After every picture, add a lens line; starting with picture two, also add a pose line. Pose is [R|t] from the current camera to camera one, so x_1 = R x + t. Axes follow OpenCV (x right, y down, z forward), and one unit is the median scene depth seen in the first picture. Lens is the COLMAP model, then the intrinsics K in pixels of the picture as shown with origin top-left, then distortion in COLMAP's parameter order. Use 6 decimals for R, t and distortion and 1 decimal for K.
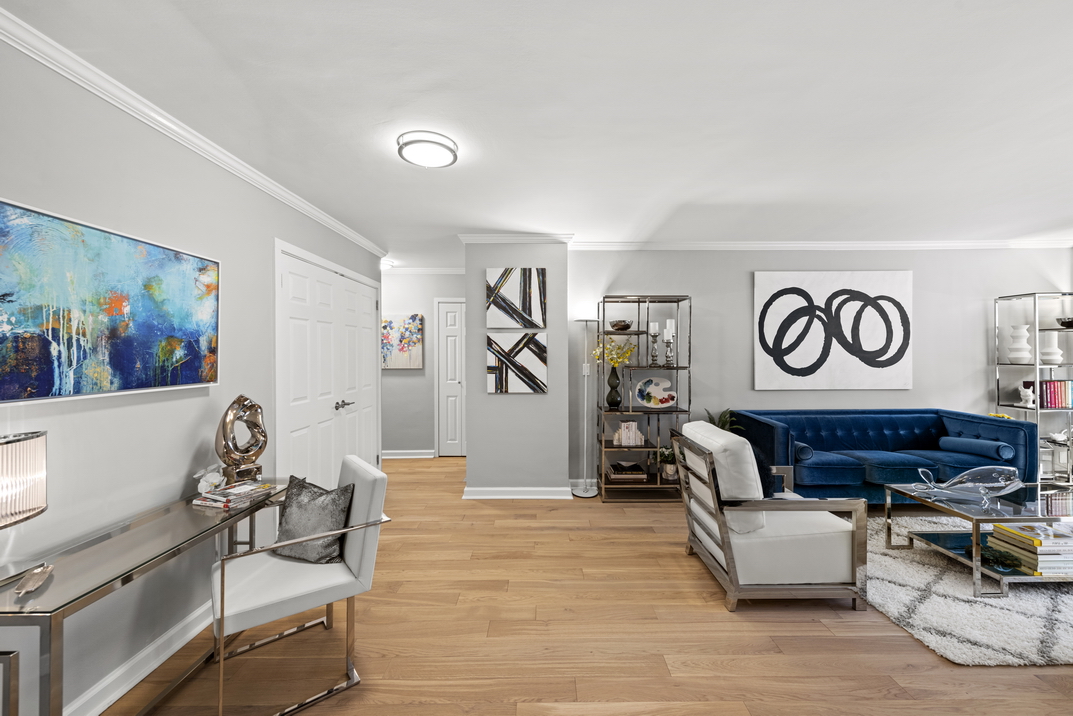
lens RADIAL K [[426.8, 0, 542.4], [0, 426.8, 354.1], [0, 0, 1]] dist [-0.001510, -0.000357]
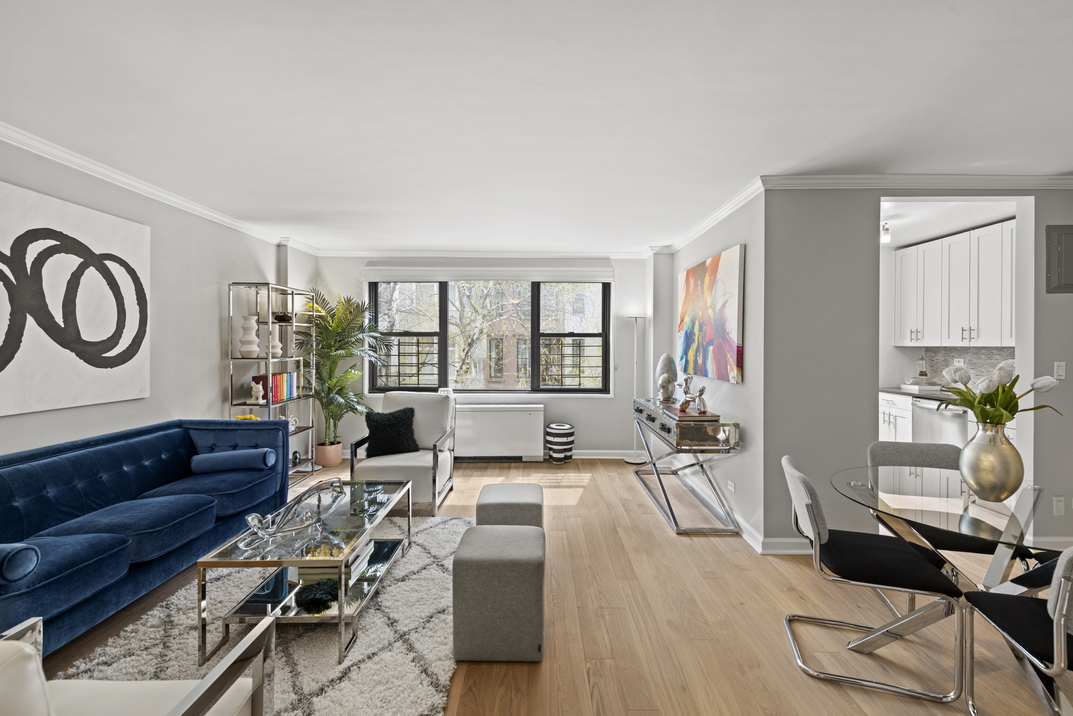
lens RADIAL K [[474.7, 0, 531.4], [0, 474.7, 347.2], [0, 0, 1]] dist [0.008688, -0.000709]
pose [[0.007754, 0.004847, 0.999958, 0.096812], [0.001567, 0.999987, -0.004859, 0.006108], [-0.999969, 0.001604, 0.007746, 0.391520]]
